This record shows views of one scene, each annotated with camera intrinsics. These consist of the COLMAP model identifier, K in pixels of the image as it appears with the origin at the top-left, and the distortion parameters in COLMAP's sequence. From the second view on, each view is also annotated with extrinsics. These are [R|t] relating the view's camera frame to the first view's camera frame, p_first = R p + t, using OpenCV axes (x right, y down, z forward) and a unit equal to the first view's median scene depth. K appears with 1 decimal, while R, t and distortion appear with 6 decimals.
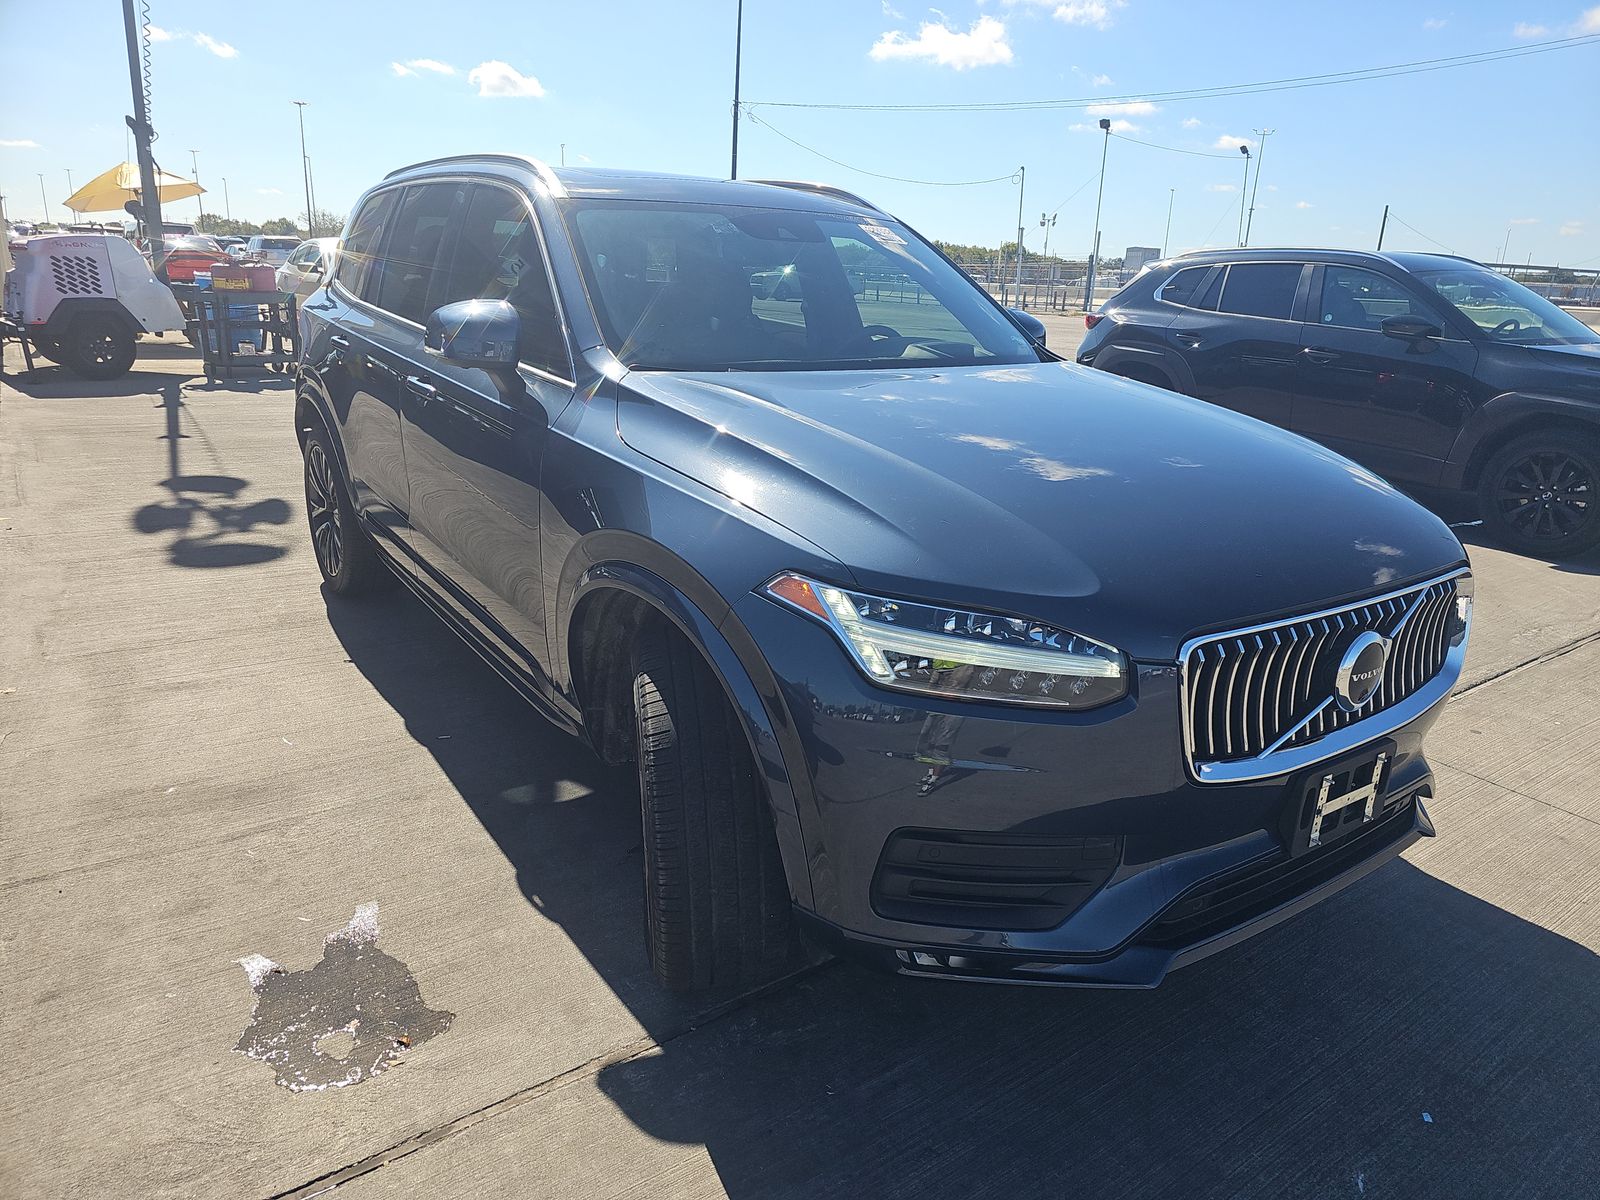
lens RADIAL K [[1033.6, 0, 790.4], [0, 1033.6, 612.0], [0, 0, 1]] dist [0.037924, -0.035362]
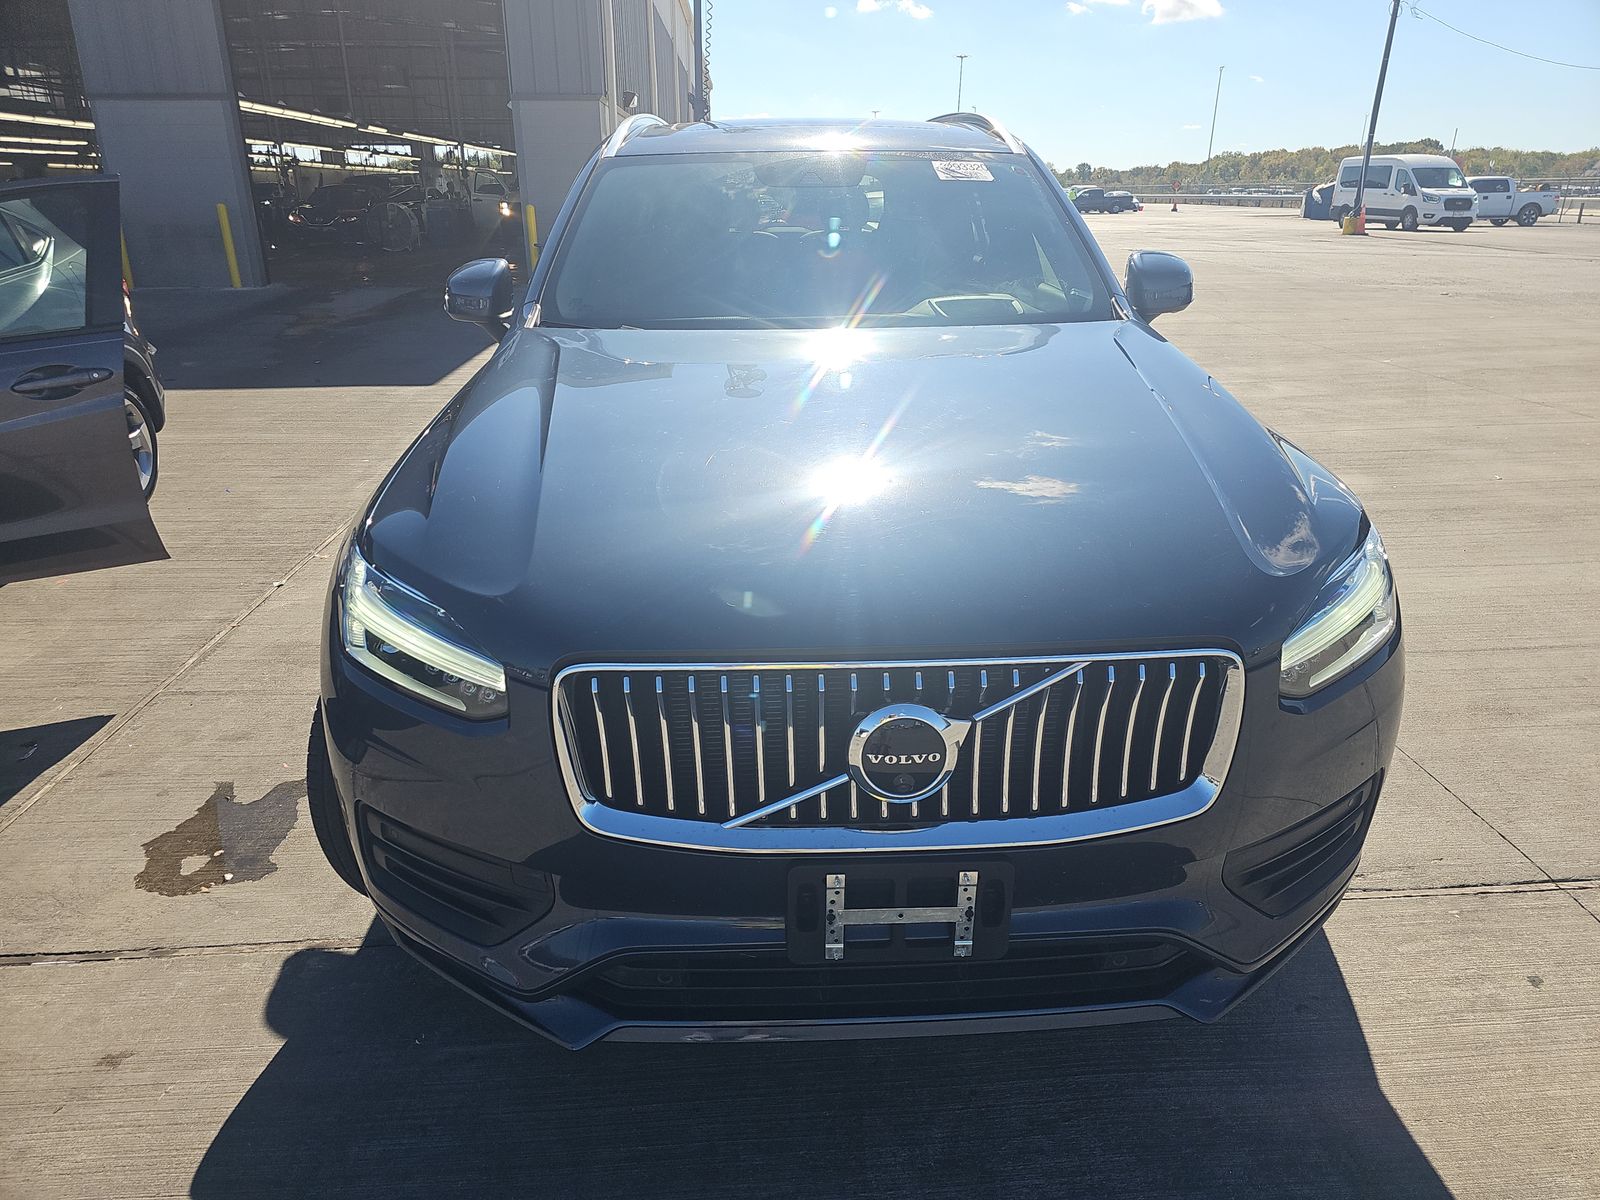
lens RADIAL K [[1033.6, 0, 810.1], [0, 1033.6, 586.5], [0, 0, 1]] dist [0.037924, -0.035362]
pose [[0.850301, 0.144866, -0.505966, 0.803649], [-0.127935, 0.989429, 0.068288, -0.099322], [0.510510, 0.006665, 0.859846, 0.302956]]
